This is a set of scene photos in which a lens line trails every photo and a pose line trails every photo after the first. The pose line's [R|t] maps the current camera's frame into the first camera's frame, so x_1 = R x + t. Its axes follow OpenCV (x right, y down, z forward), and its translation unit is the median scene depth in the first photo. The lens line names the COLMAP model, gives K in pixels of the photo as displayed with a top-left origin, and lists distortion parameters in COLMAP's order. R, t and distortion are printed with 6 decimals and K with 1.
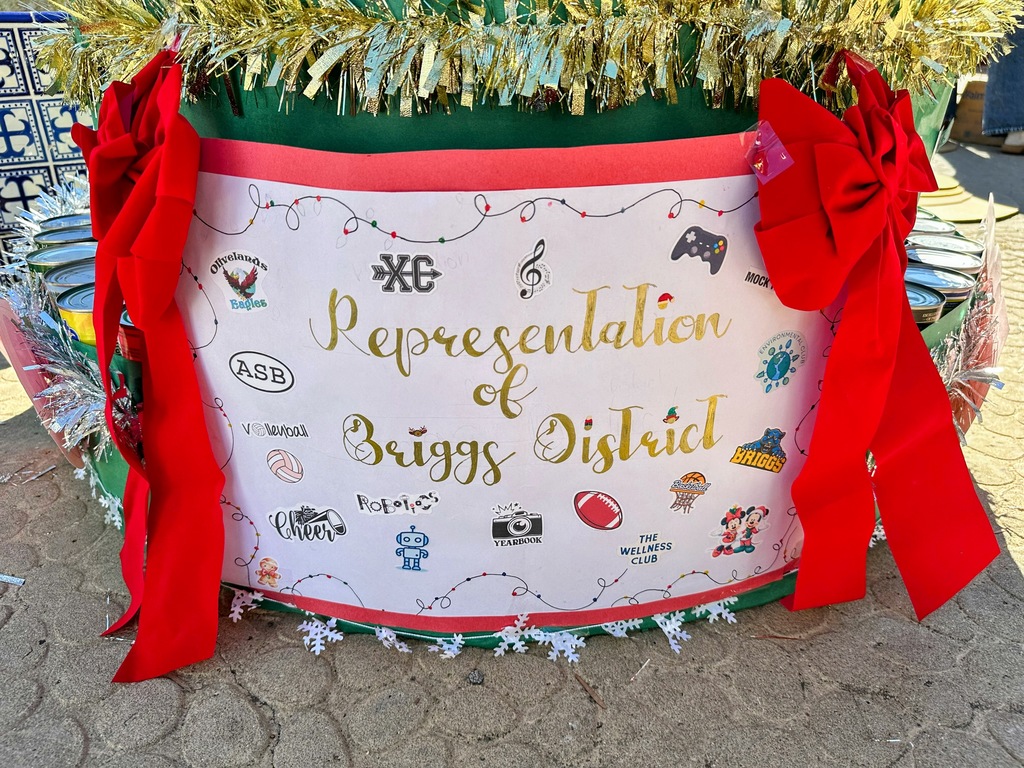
lens RADIAL K [[713.2, 0, 512.0], [0, 713.2, 384.0], [0, 0, 1]] dist [0.167556, -0.346202]
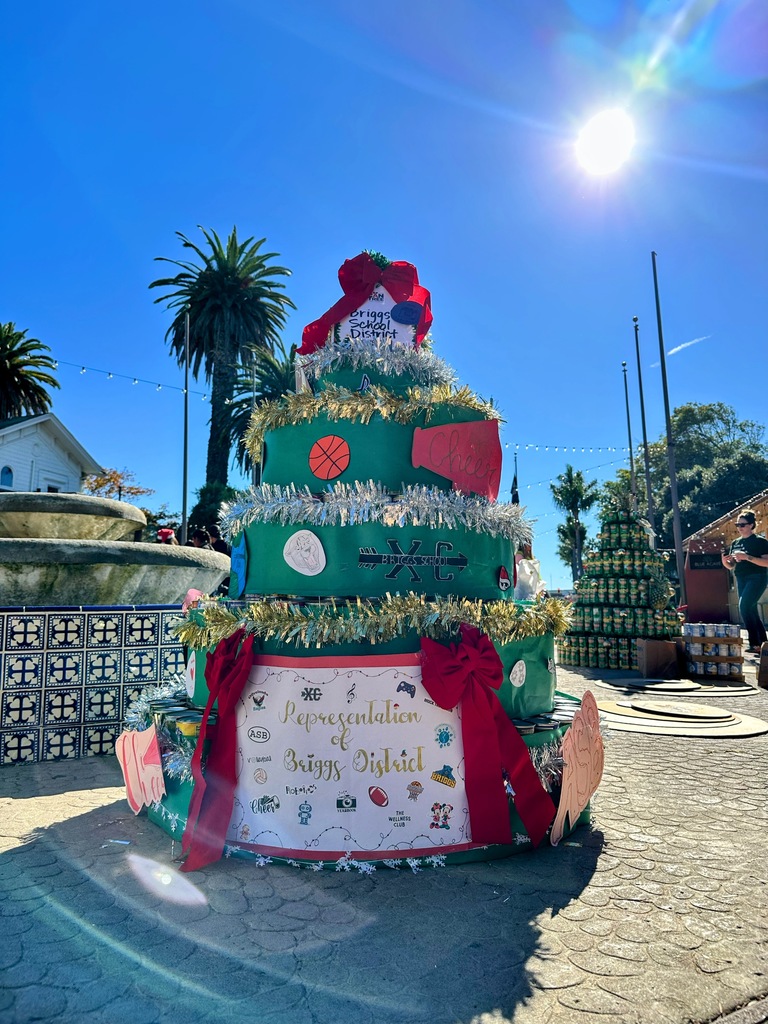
lens RADIAL K [[713.2, 0, 384.0], [0, 713.2, 512.0], [0, 0, 1]] dist [0.167556, -0.346202]
pose [[0.995870, -0.009313, -0.090311, 0.397379], [-0.041290, 0.839450, -0.541866, 0.752157], [0.080858, 0.543357, 0.835598, -1.766207]]
